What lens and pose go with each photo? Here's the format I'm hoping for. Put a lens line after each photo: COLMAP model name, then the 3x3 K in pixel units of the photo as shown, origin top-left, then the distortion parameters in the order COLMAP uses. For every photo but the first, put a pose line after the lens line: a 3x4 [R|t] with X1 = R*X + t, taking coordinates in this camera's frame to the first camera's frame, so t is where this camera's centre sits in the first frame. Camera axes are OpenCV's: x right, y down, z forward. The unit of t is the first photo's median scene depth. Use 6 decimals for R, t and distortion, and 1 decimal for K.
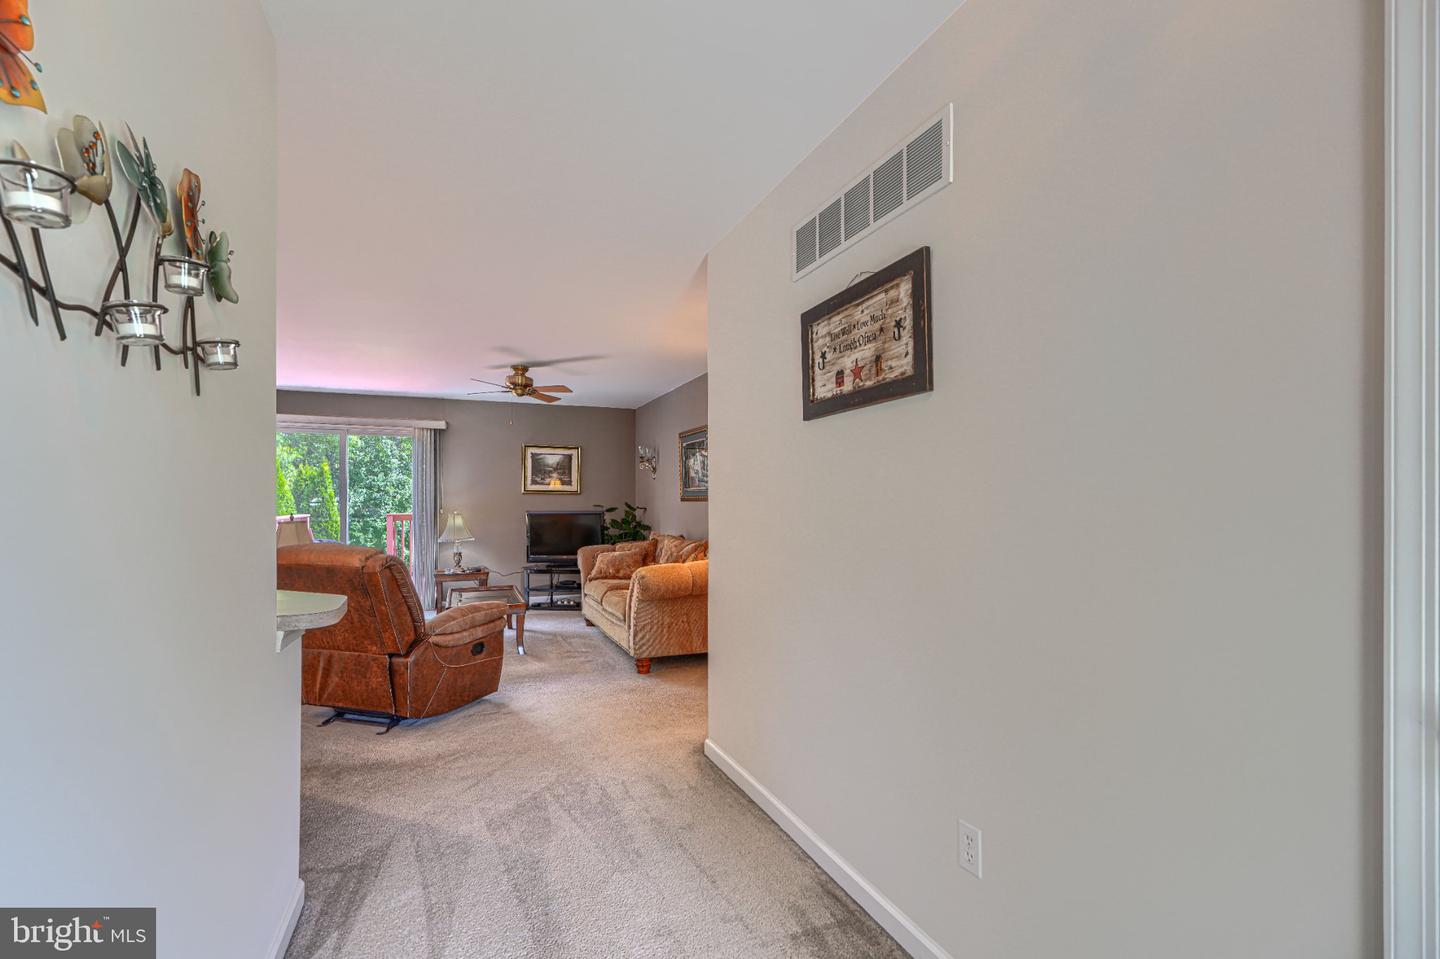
lens RADIAL K [[654.8, 0, 724.7], [0, 654.8, 501.9], [0, 0, 1]] dist [-0.002418, 0.000140]
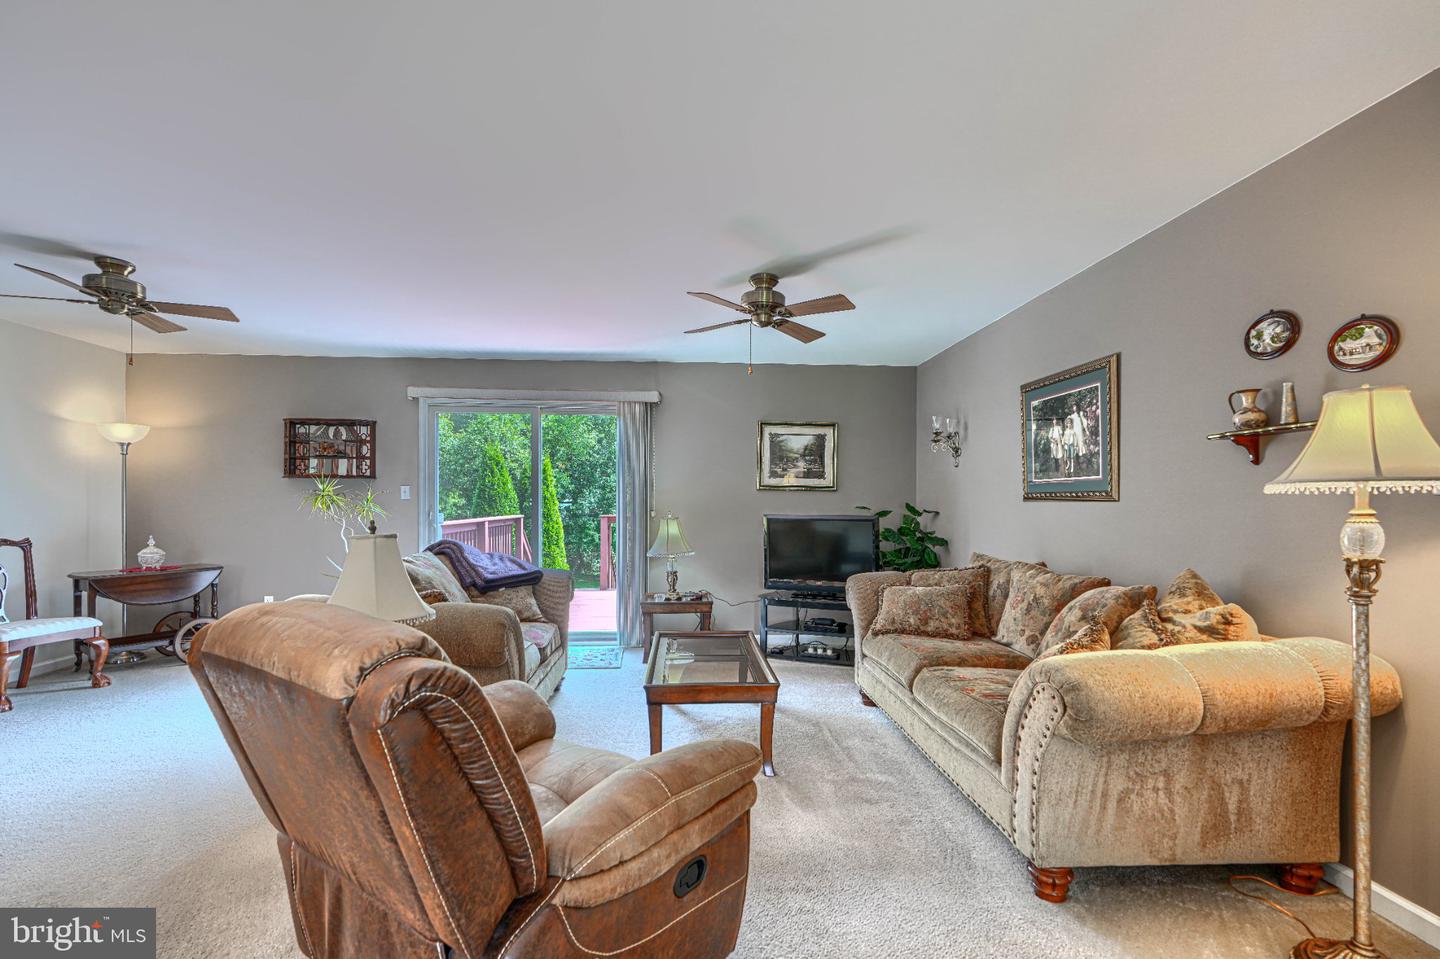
lens RADIAL K [[654.8, 0, 717.7], [0, 654.8, 500.0], [0, 0, 1]] dist [-0.002418, 0.000140]
pose [[0.943981, 0.002666, -0.329989, -0.127323], [-0.004193, 0.999984, -0.003918, 0.001135], [0.329973, 0.005082, 0.943977, 0.346653]]
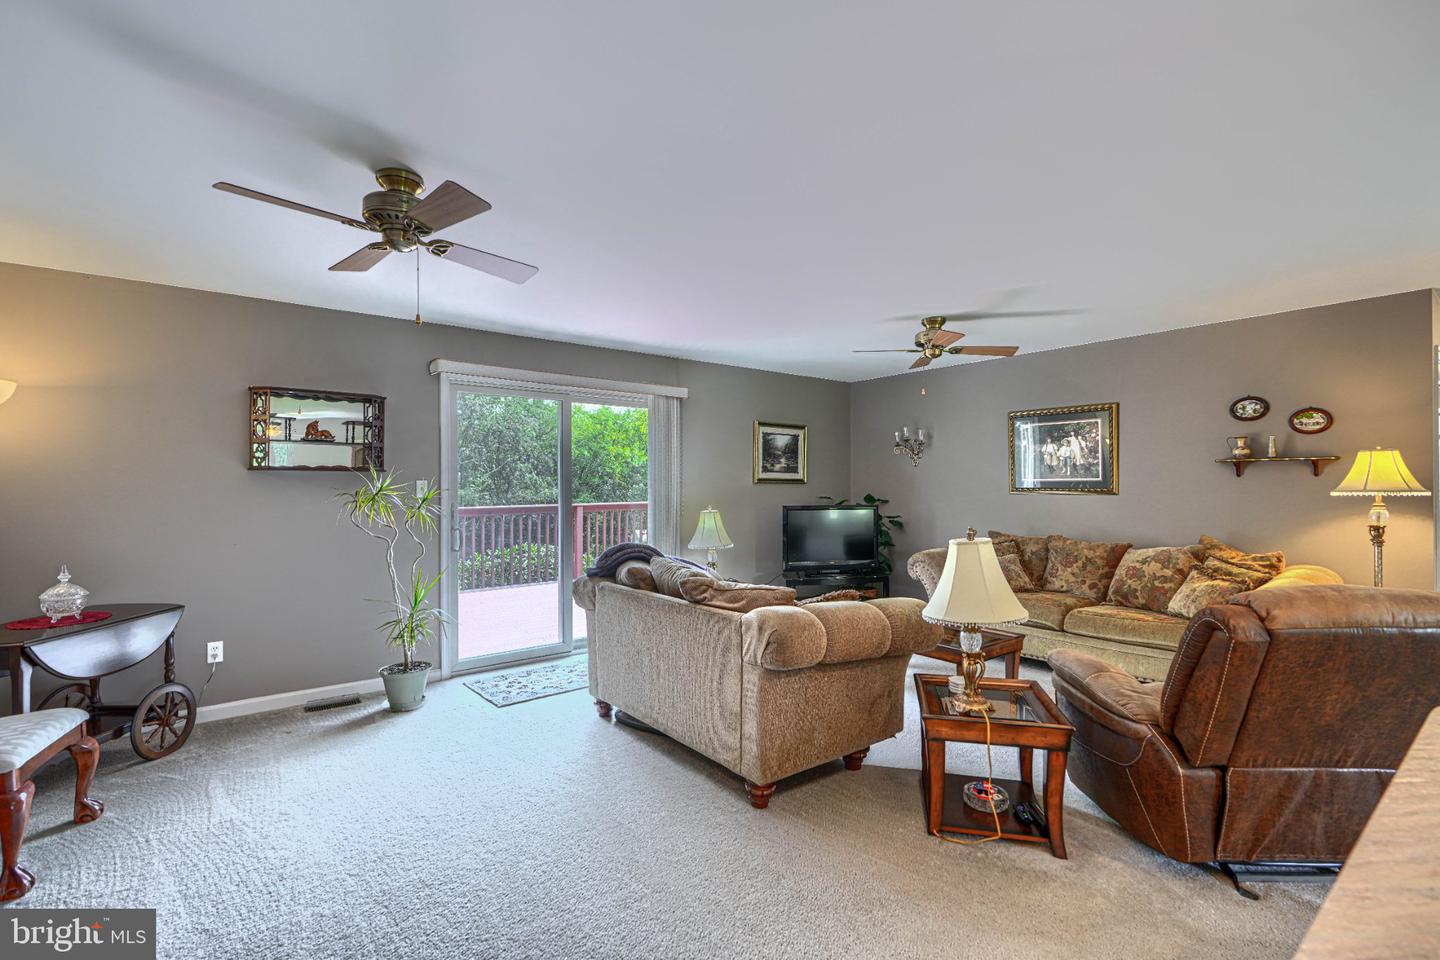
lens RADIAL K [[654.8, 0, 717.7], [0, 654.8, 482.6], [0, 0, 1]] dist [-0.002418, 0.000140]
pose [[0.965323, -0.001375, 0.261055, -0.624986], [0.002007, 0.999996, -0.002155, -0.013752], [-0.261051, 0.002604, 0.965322, 0.280493]]
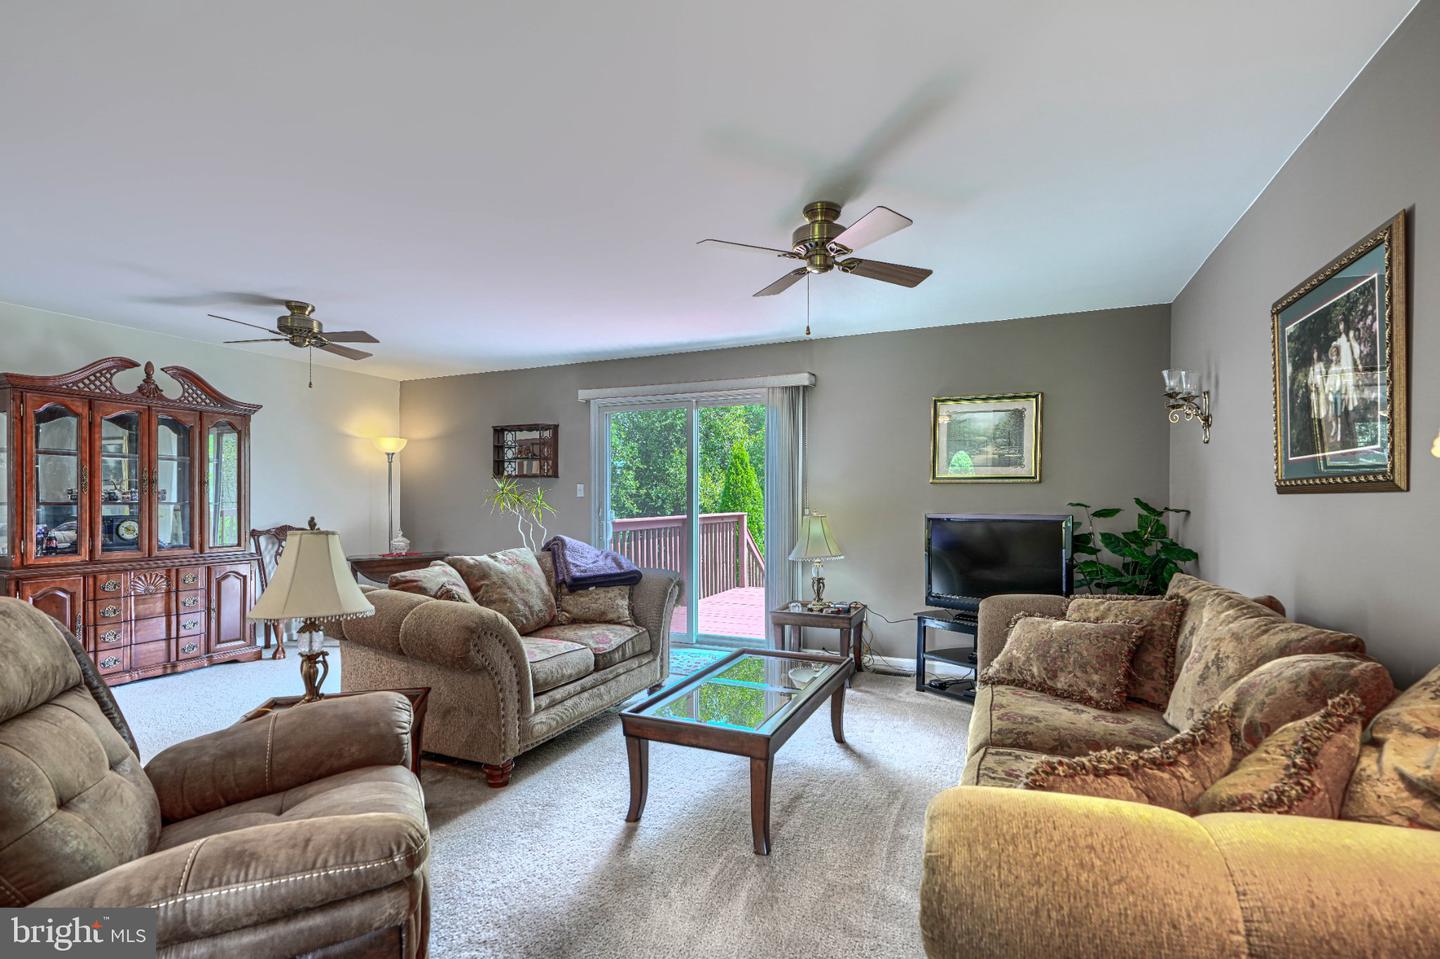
lens RADIAL K [[654.8, 0, 719.6], [0, 654.8, 504.3], [0, 0, 1]] dist [-0.002418, 0.000140]
pose [[0.686999, 0.005489, -0.726637, -0.016339], [-0.000102, 0.999972, 0.007457, 0.002053], [0.726658, -0.005049, 0.686981, 0.517978]]
